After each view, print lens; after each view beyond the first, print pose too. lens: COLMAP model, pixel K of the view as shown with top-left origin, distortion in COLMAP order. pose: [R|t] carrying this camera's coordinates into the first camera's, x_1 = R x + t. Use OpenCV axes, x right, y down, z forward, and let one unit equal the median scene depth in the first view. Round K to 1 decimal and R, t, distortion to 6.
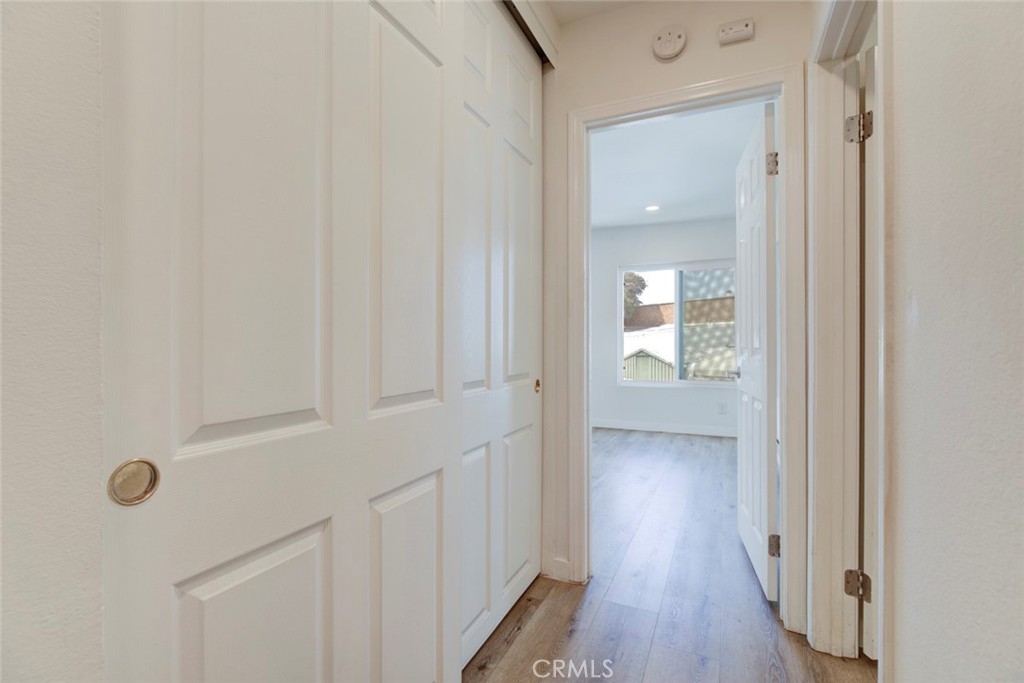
lens RADIAL K [[478.4, 0, 501.2], [0, 478.4, 339.9], [0, 0, 1]] dist [-0.008721, 0.002854]
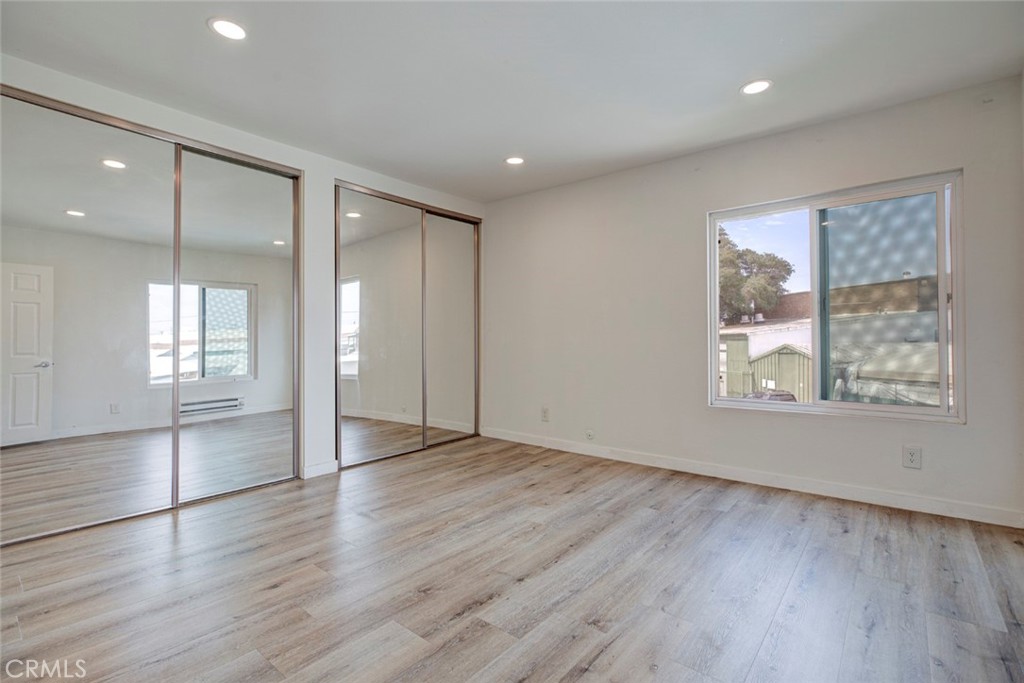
lens RADIAL K [[478.4, 0, 506.1], [0, 478.4, 333.3], [0, 0, 1]] dist [-0.008721, 0.002854]
pose [[0.968253, -0.009242, -0.249801, 0.153782], [0.007580, 0.999942, -0.007615, 0.005904], [0.249857, 0.005479, 0.968267, 0.360819]]
